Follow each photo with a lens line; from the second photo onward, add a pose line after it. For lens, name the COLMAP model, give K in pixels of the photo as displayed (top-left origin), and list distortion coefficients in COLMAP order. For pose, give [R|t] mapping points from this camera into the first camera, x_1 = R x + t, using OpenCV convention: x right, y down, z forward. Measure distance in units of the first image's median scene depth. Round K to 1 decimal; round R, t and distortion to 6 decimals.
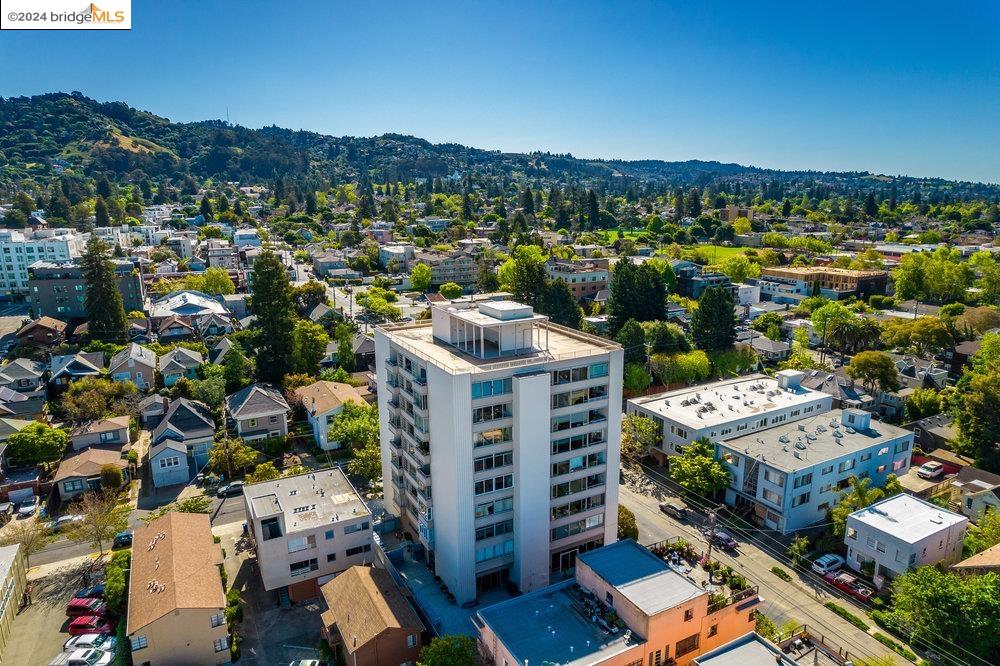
lens RADIAL K [[643.5, 0, 500.0], [0, 643.5, 333.0], [0, 0, 1]] dist [-0.084549, 0.083081]
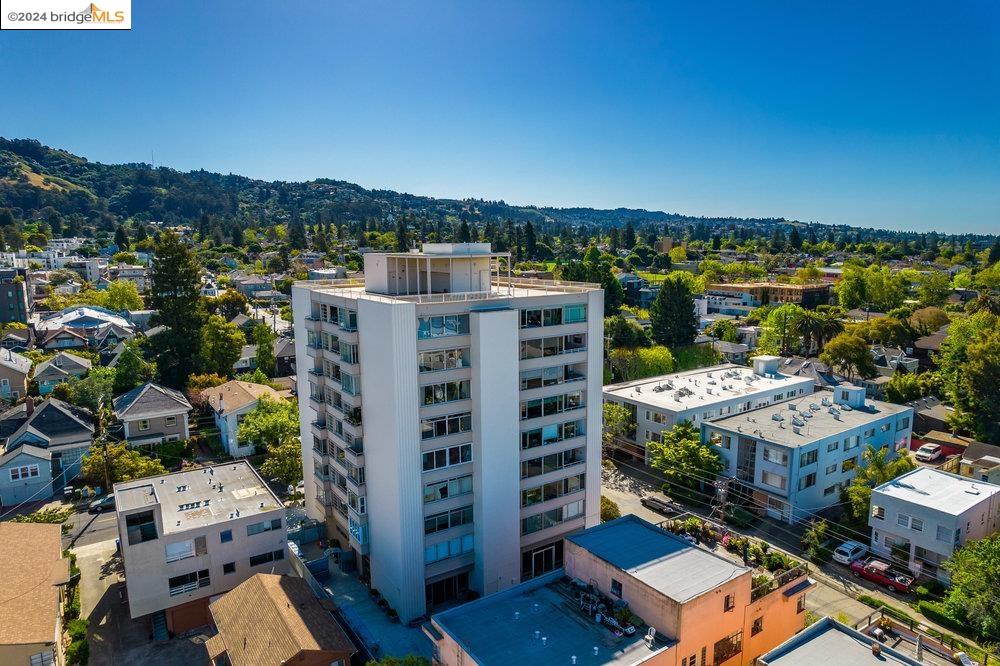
lens RADIAL K [[643.5, 0, 500.0], [0, 643.5, 333.0], [0, 0, 1]] dist [-0.084549, 0.083081]
pose [[0.994852, -0.013249, 0.100468, -0.015712], [0.020409, 0.997298, -0.070571, 0.102789], [-0.099261, 0.072258, 0.992434, 0.161473]]
